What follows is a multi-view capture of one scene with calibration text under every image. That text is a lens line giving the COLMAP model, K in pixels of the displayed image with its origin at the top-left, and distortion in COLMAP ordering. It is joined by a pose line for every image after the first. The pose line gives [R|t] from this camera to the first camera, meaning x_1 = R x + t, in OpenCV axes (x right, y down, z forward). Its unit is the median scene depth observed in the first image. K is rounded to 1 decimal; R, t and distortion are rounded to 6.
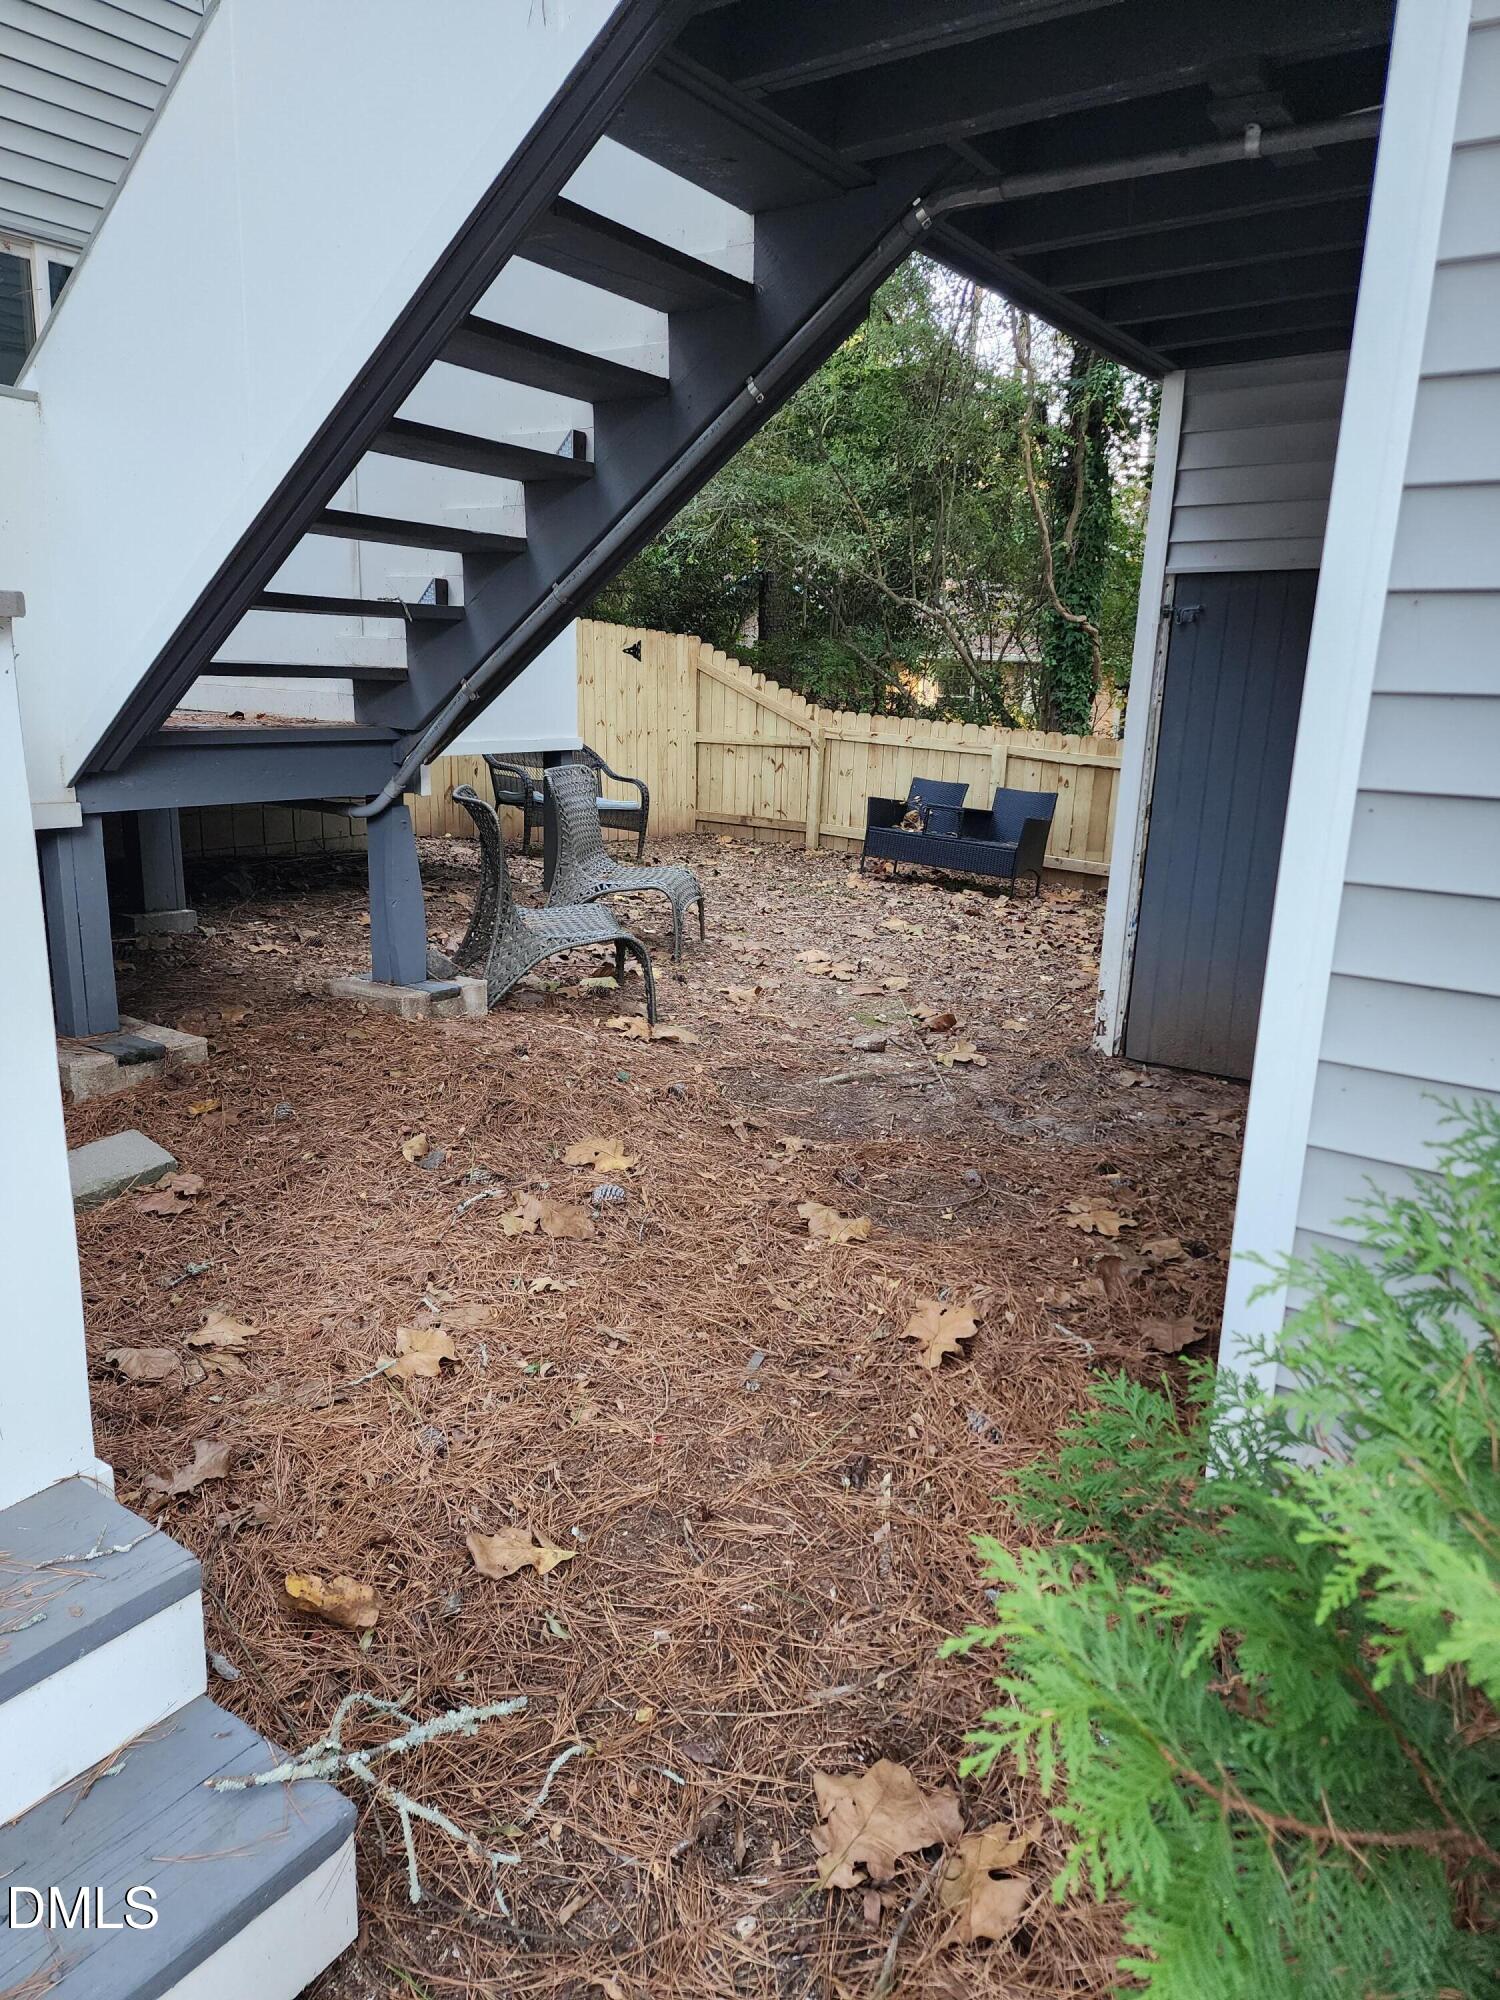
lens RADIAL K [[1355.1, 0, 744.3], [0, 1355.1, 1005.4], [0, 0, 1]] dist [0.056802, -0.007146]
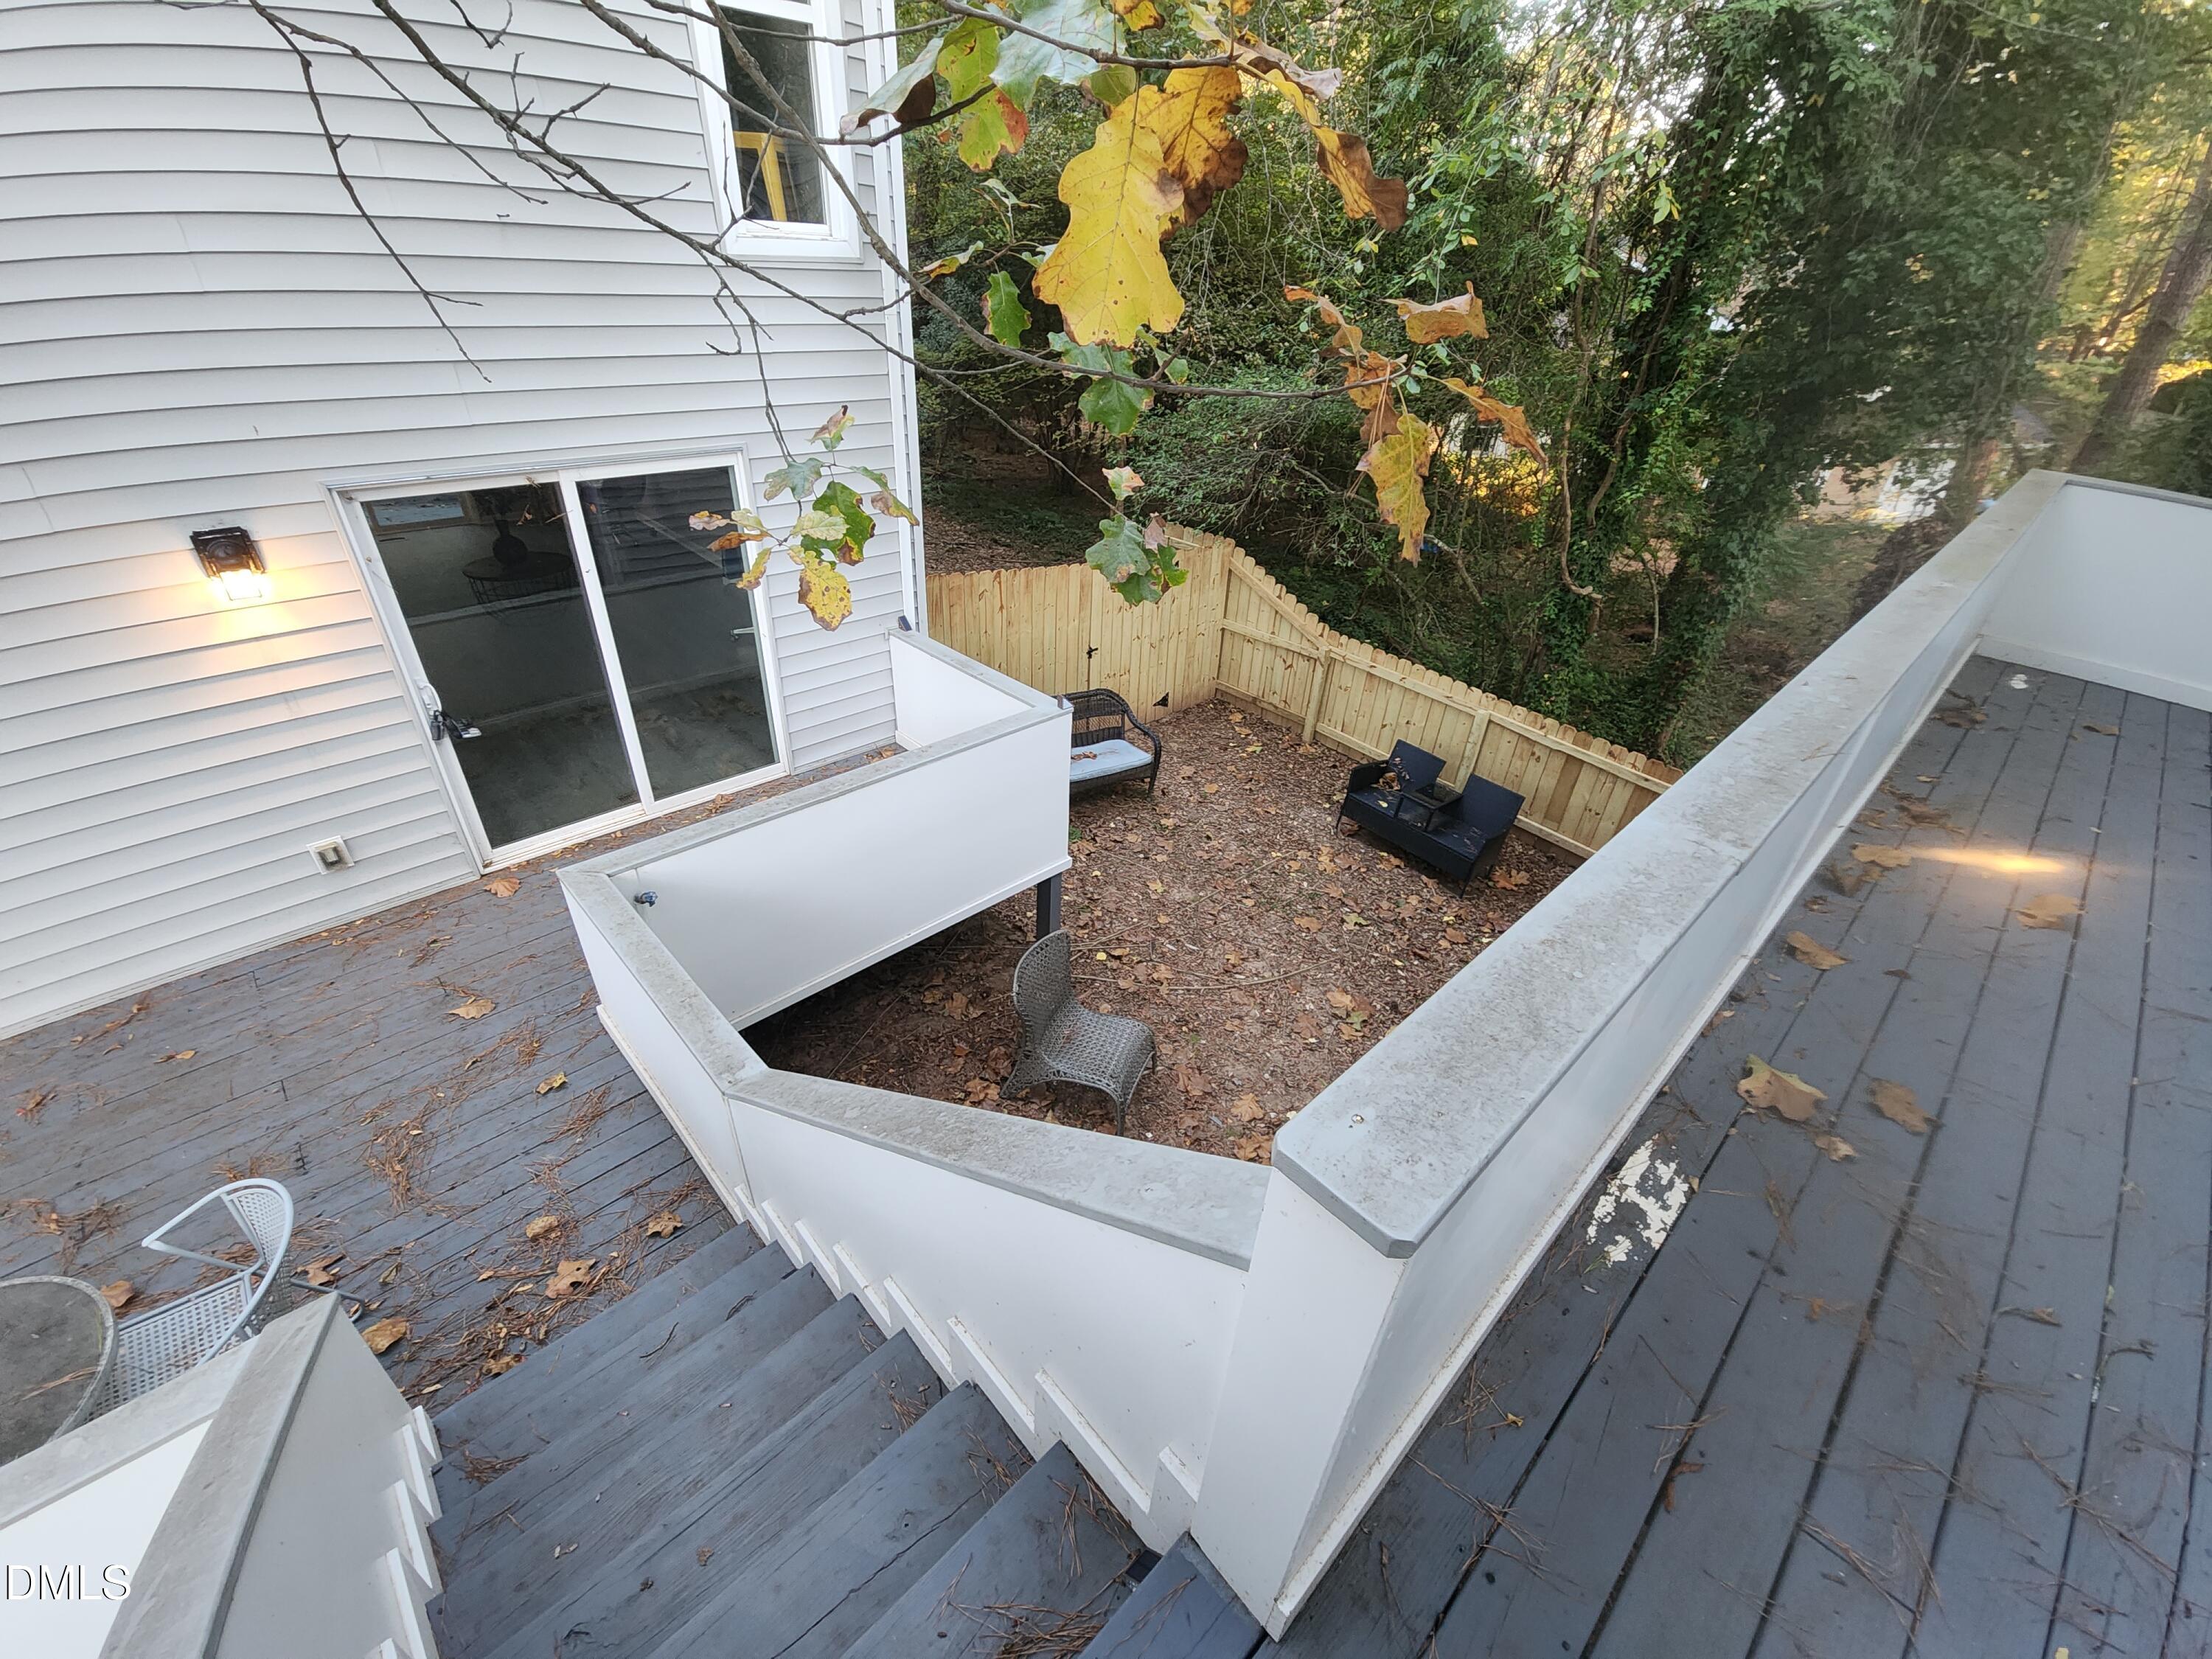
lens RADIAL K [[908.4, 0, 1108.8], [0, 908.4, 823.2], [0, 0, 1]] dist [0.008019, -0.000028]
pose [[0.979722, 0.119561, -0.160782, 0.016140], [-0.064127, 0.947351, 0.313710, -0.289848], [0.189825, -0.297037, 0.935807, 0.196438]]
